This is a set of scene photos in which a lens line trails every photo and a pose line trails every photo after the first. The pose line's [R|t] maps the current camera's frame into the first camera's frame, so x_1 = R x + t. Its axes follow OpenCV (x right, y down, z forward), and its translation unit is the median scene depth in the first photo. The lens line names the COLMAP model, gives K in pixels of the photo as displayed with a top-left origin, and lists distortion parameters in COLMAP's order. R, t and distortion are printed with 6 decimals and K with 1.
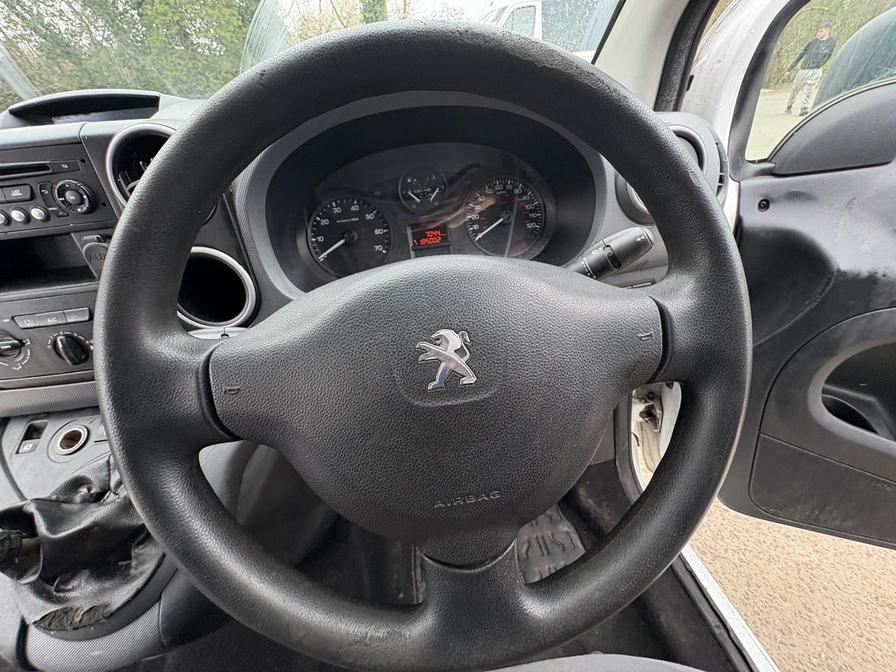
lens RADIAL K [[357.0, 0, 448.7], [0, 357.0, 335.8], [0, 0, 1]] dist [0.000120, 0.000526]
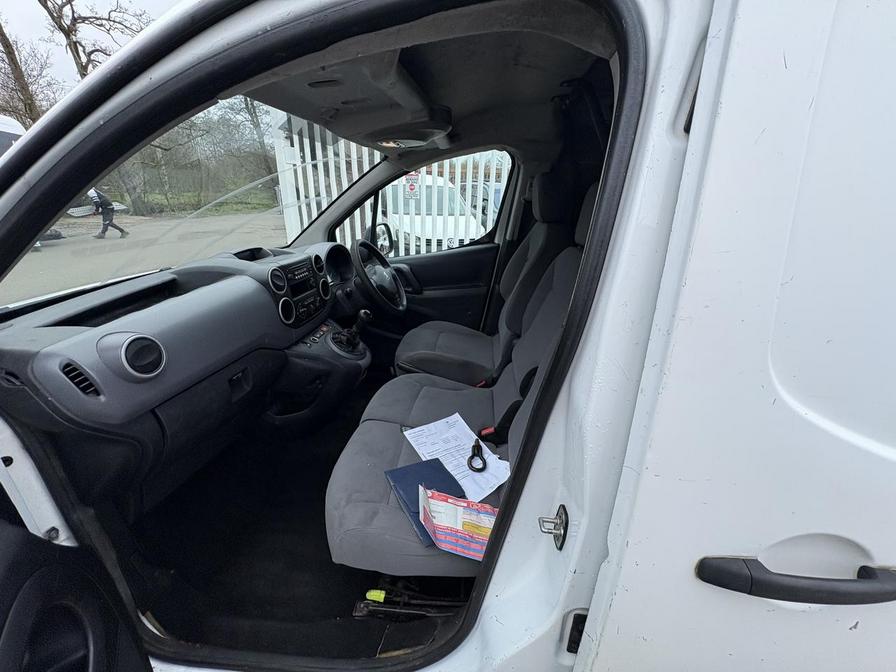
lens RADIAL K [[357.0, 0, 448.5], [0, 357.0, 335.0], [0, 0, 1]] dist [0.000120, 0.000526]
pose [[0.218658, -0.269567, 0.937829, -3.843901], [0.515969, 0.847679, 0.123354, 0.481067], [-0.828230, 0.456918, 0.324440, -1.113261]]
